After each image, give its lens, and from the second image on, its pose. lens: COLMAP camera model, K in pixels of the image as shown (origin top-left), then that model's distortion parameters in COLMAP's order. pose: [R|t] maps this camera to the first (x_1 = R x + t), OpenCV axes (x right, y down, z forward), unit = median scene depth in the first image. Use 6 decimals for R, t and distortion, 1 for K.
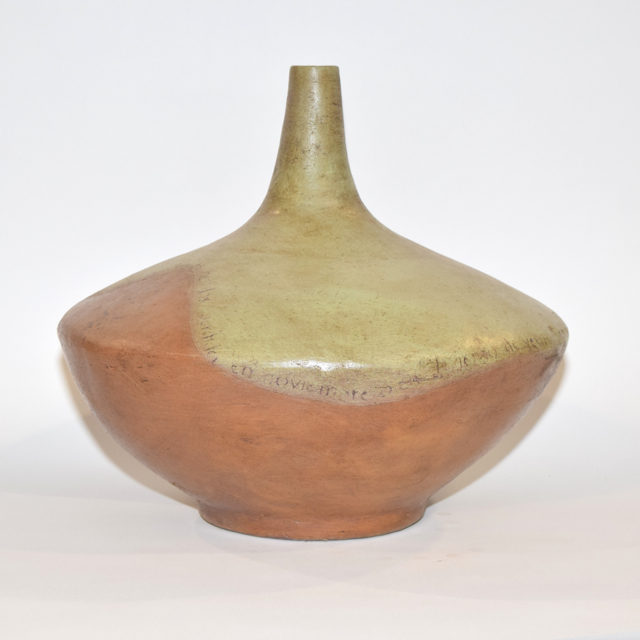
lens RADIAL K [[1926.8, 0, 320.0], [0, 1926.8, 320.0], [0, 0, 1]] dist [-0.063427, -0.399304]
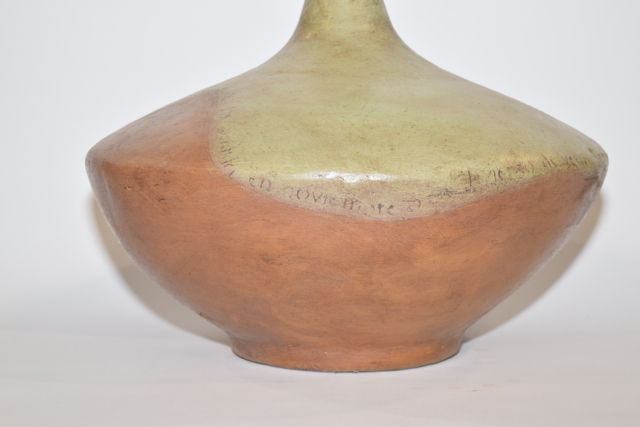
lens RADIAL K [[1456.6, 0, 320.0], [0, 1456.6, 213.5], [0, 0, 1]] dist [0.013212, 0.290116]
pose [[0.998586, -0.004737, -0.052947, 0.024978], [0.003216, 0.999581, -0.028783, 0.058997], [0.053061, 0.028572, 0.998182, 0.282872]]
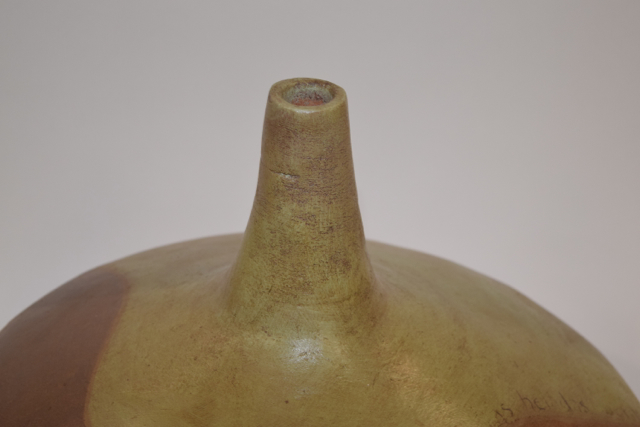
lens RADIAL K [[1456.6, 0, 320.0], [0, 1456.6, 213.5], [0, 0, 1]] dist [0.013212, 0.290116]
pose [[-0.466699, -0.468327, 0.750242, -0.399321], [0.019846, 0.842531, 0.538282, -0.376990], [-0.884194, 0.266105, -0.383913, 1.291607]]
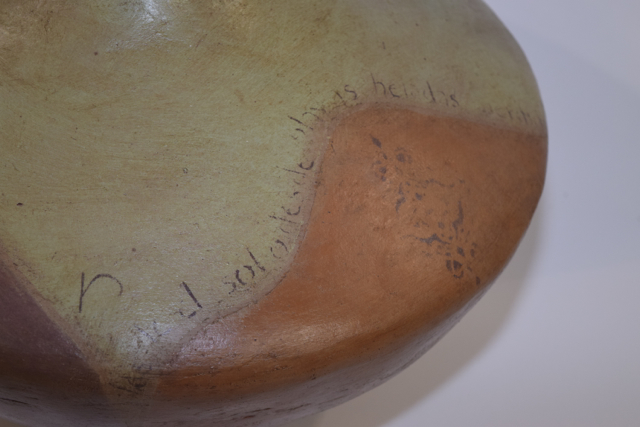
lens RADIAL K [[1456.6, 0, 320.0], [0, 1456.6, 213.5], [0, 0, 1]] dist [0.013212, 0.290116]
pose [[-0.300477, -0.661164, 0.687442, -0.421012], [0.020299, 0.716152, 0.697649, -0.336858], [-0.953573, 0.223582, -0.201766, 1.161758]]
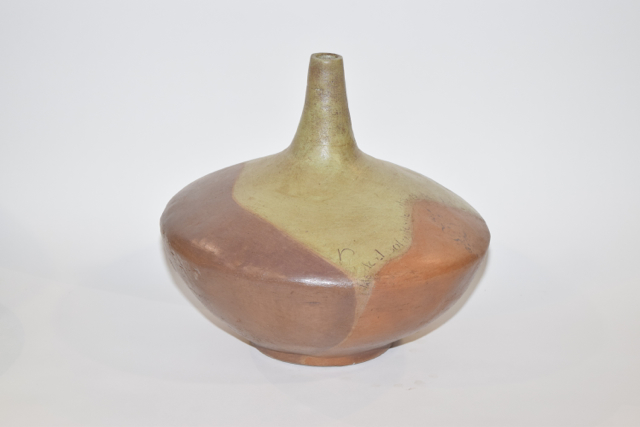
lens RADIAL K [[1456.6, 0, 320.0], [0, 1456.6, 213.5], [0, 0, 1]] dist [0.013212, 0.290116]
pose [[-0.478080, -0.336013, 0.811502, -1.029995], [0.028086, 0.917608, 0.396494, -0.503886], [-0.877867, 0.212347, -0.429253, 1.646489]]
